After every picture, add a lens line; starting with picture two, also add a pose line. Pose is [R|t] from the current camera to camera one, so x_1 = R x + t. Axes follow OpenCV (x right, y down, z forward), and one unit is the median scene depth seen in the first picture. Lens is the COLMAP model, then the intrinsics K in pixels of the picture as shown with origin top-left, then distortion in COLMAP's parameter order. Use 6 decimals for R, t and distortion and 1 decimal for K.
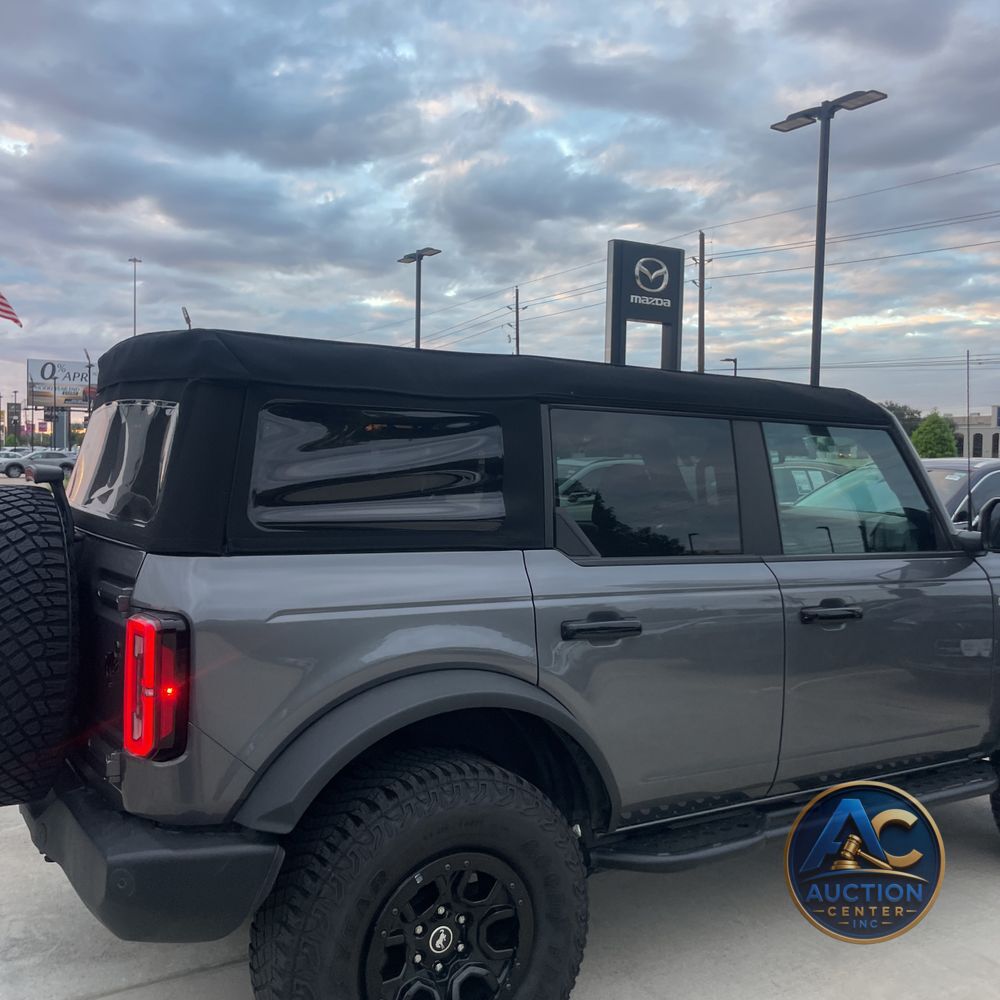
lens RADIAL K [[1037.5, 0, 499.9], [0, 1037.5, 482.6], [0, 0, 1]] dist [0.101940, -0.175637]
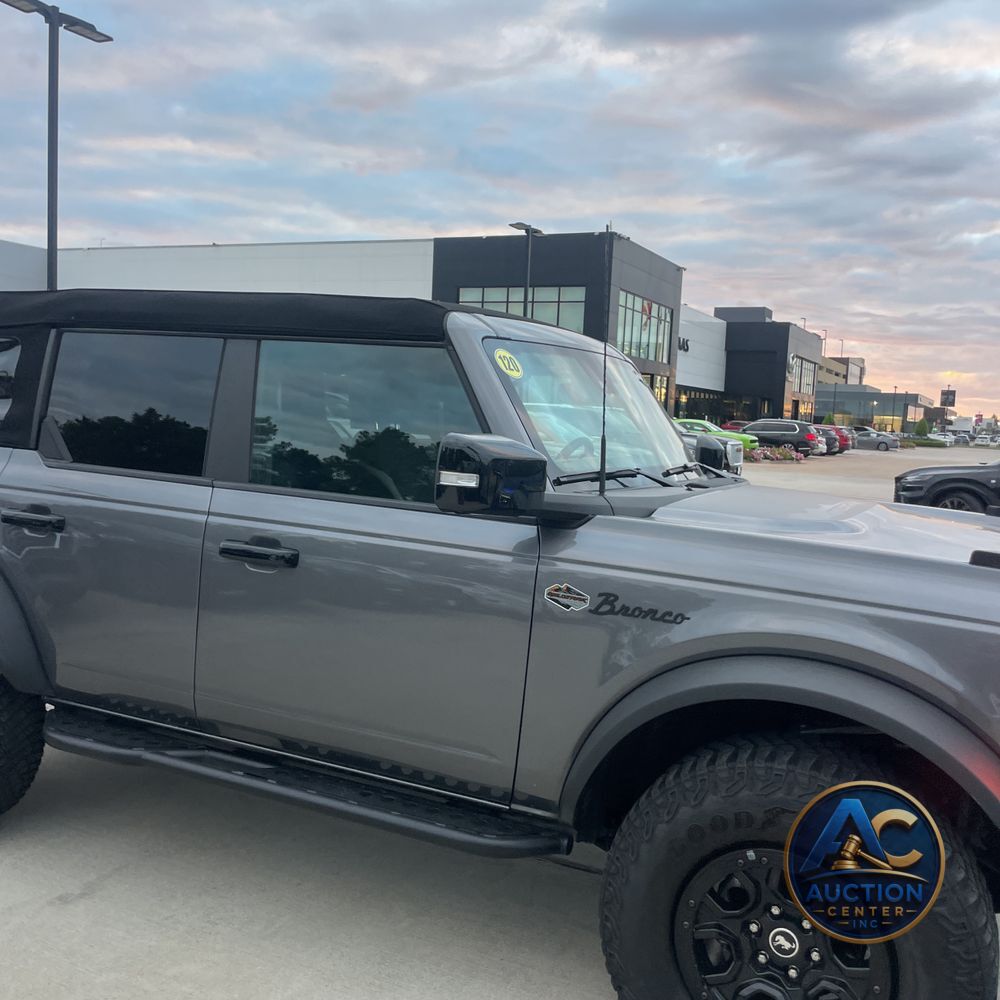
lens RADIAL K [[1041.5, 0, 505.0], [0, 1041.5, 494.2], [0, 0, 1]] dist [0.111807, -0.181845]
pose [[0.525312, 0.070342, -0.847997, 1.183048], [-0.059831, 0.997164, 0.045651, 0.023135], [0.848804, 0.026756, 0.528031, 0.710833]]
